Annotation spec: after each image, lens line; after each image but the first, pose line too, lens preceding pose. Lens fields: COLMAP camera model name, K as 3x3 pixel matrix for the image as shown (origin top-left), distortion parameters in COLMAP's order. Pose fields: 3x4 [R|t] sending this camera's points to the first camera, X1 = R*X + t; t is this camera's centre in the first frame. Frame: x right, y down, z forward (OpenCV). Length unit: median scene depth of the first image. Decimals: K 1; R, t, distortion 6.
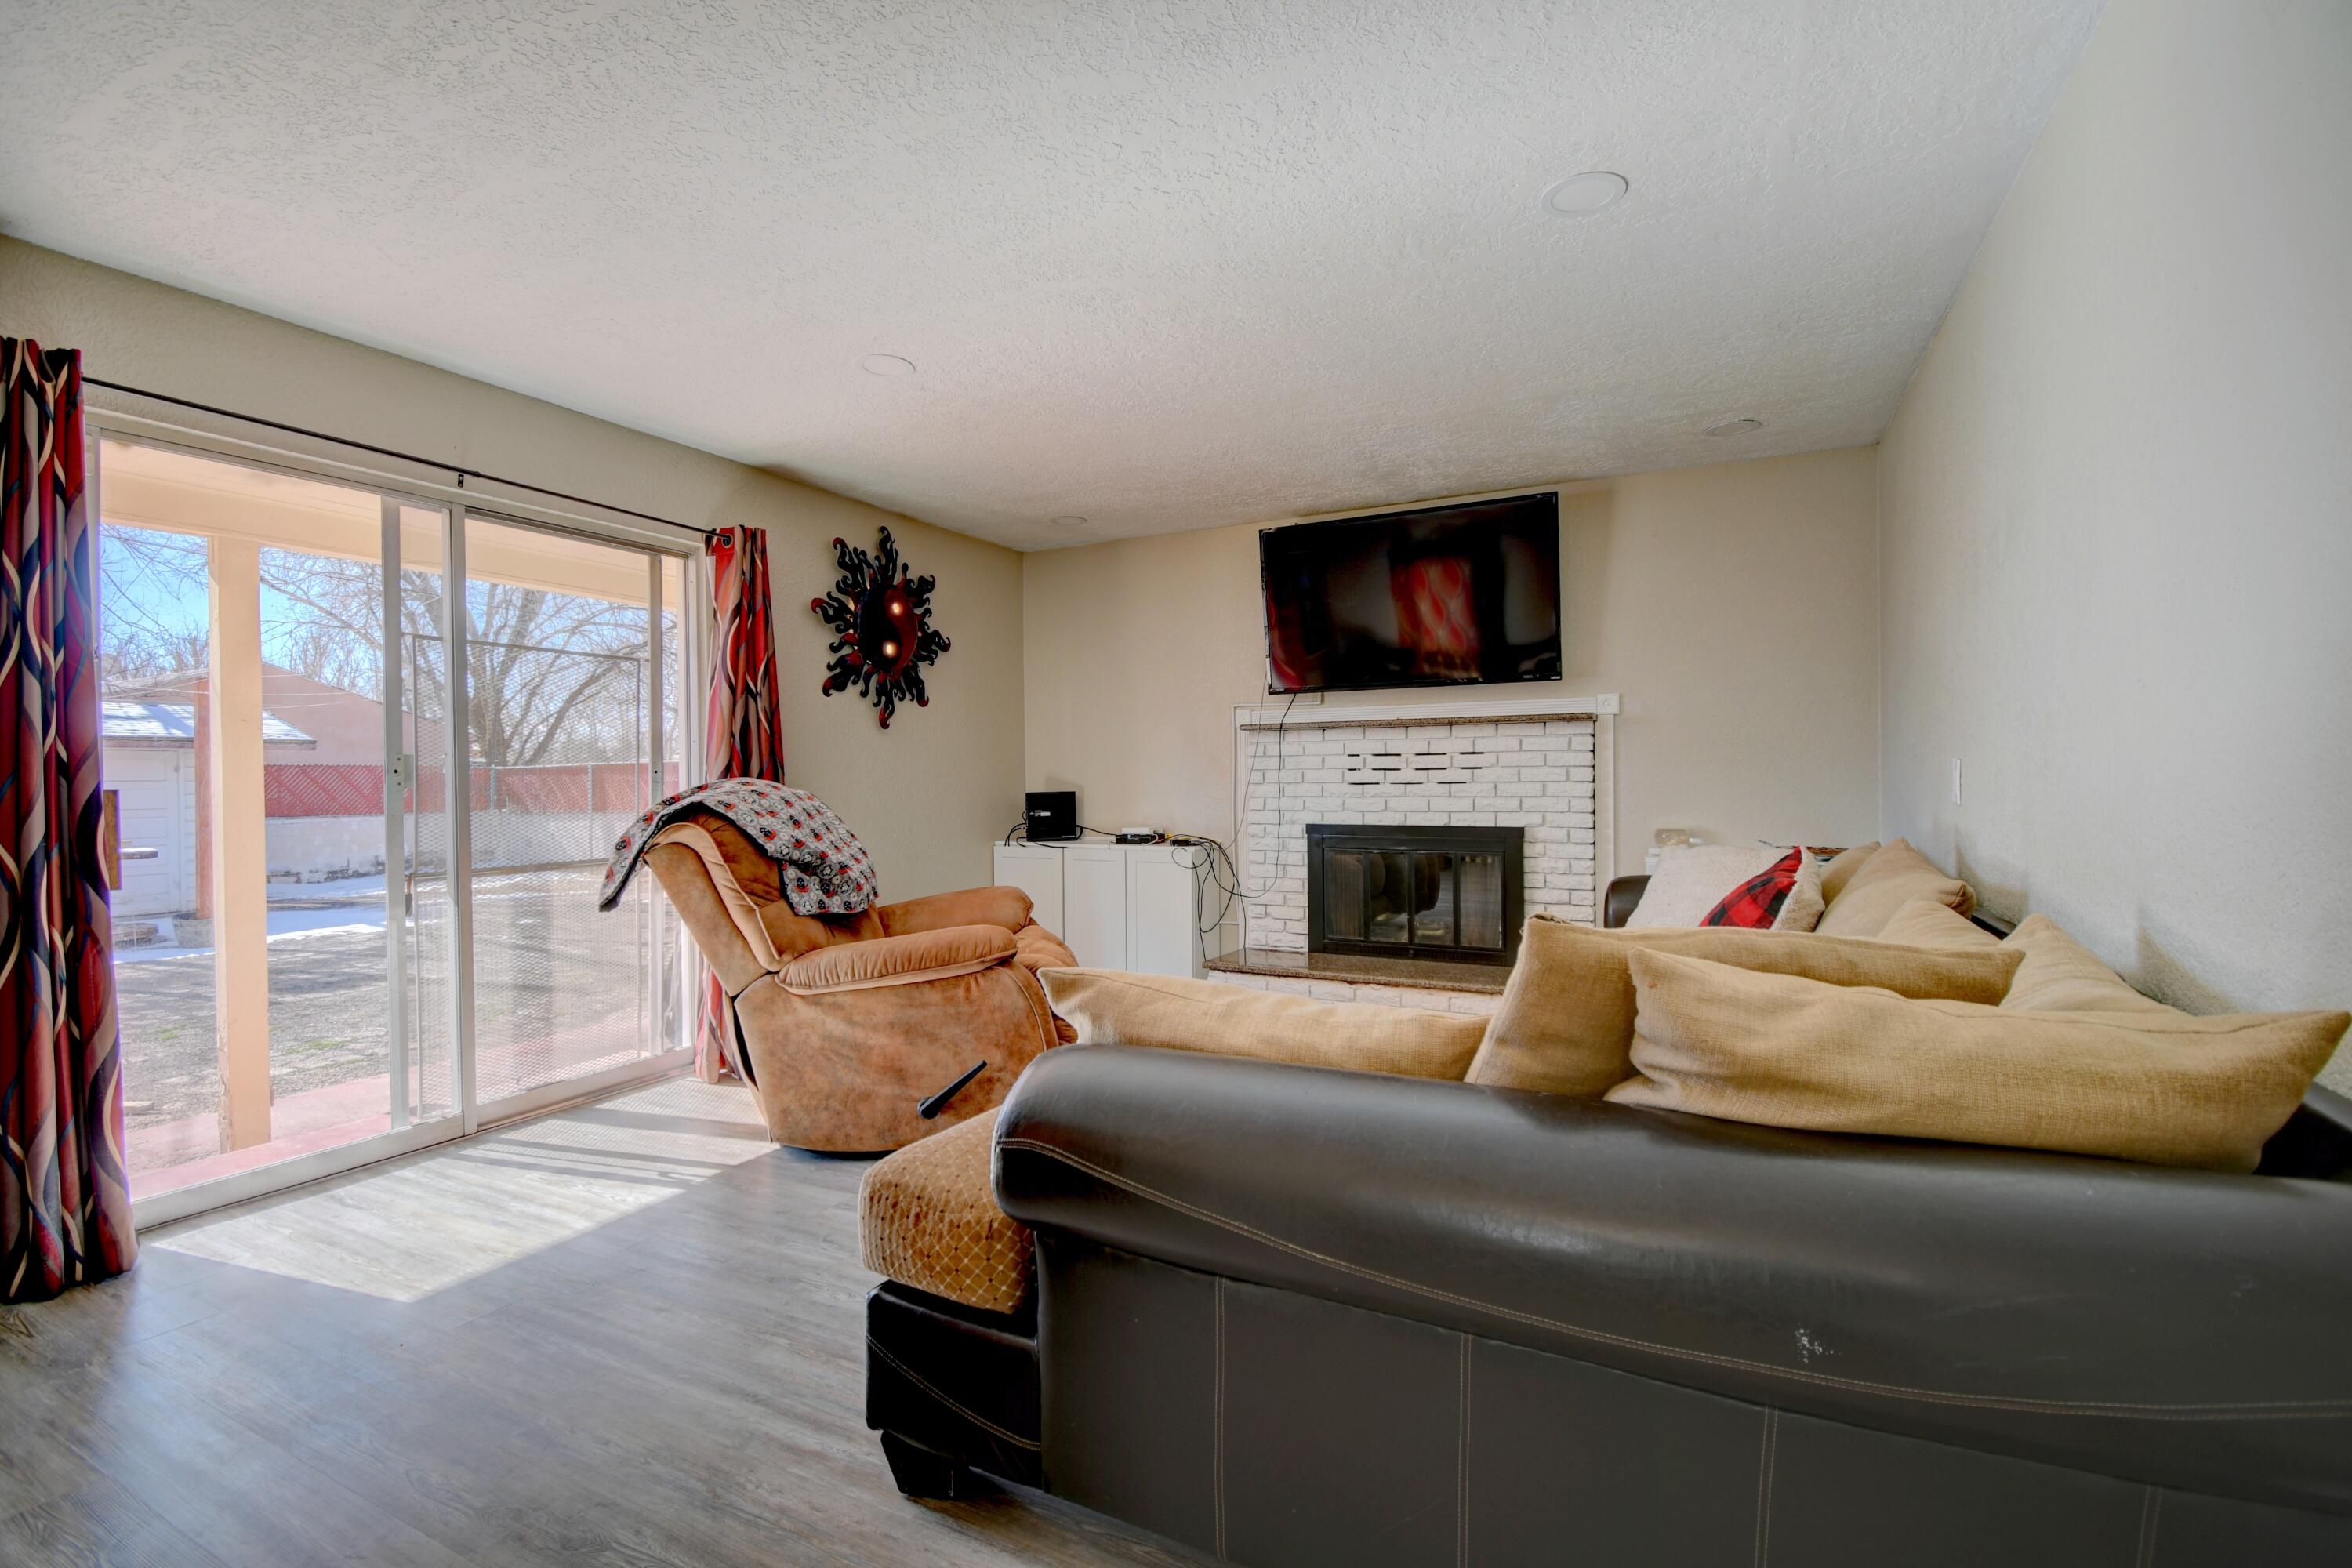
lens RADIAL K [[1054.9, 0, 1176.0], [0, 1054.9, 784.0], [0, 0, 1]] dist [0.000741, -0.000165]
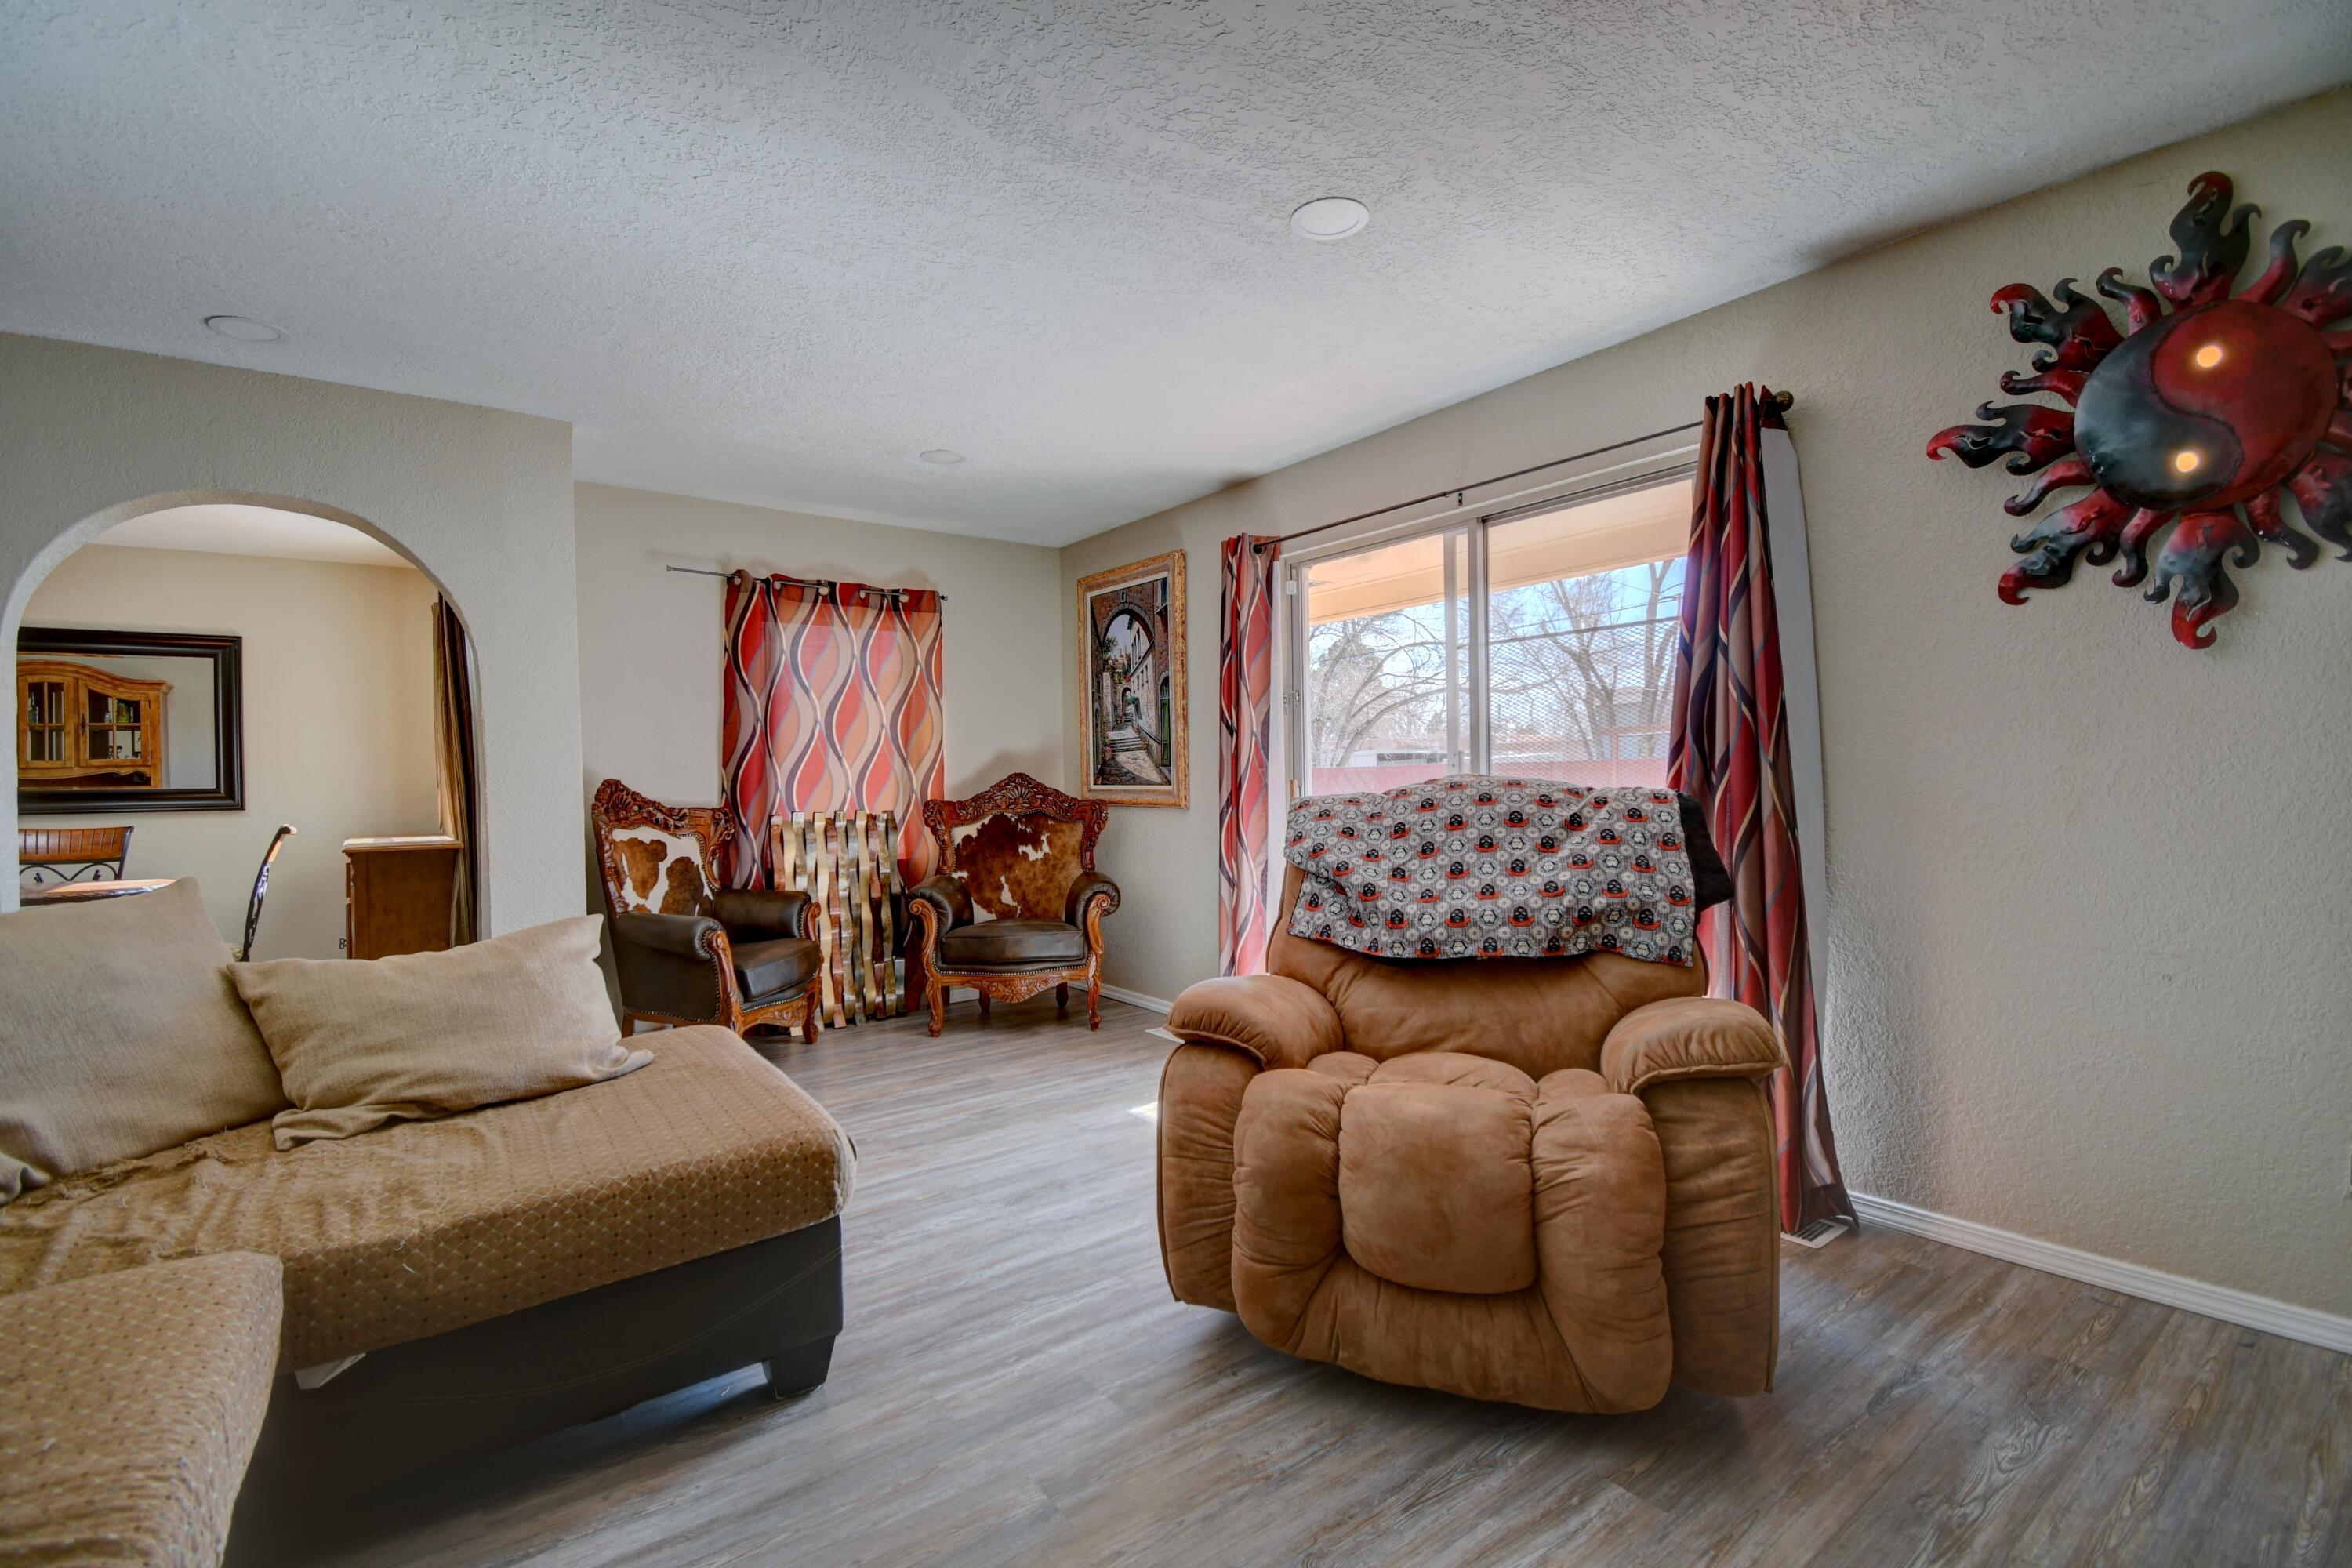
lens RADIAL K [[1054.9, 0, 1176.0], [0, 1054.9, 784.0], [0, 0, 1]] dist [0.000741, -0.000165]
pose [[-0.449685, 0.022754, -0.892897, 0.306696], [0.014536, 0.999729, 0.018156, -0.011730], [0.893069, -0.004815, -0.449895, 0.856691]]
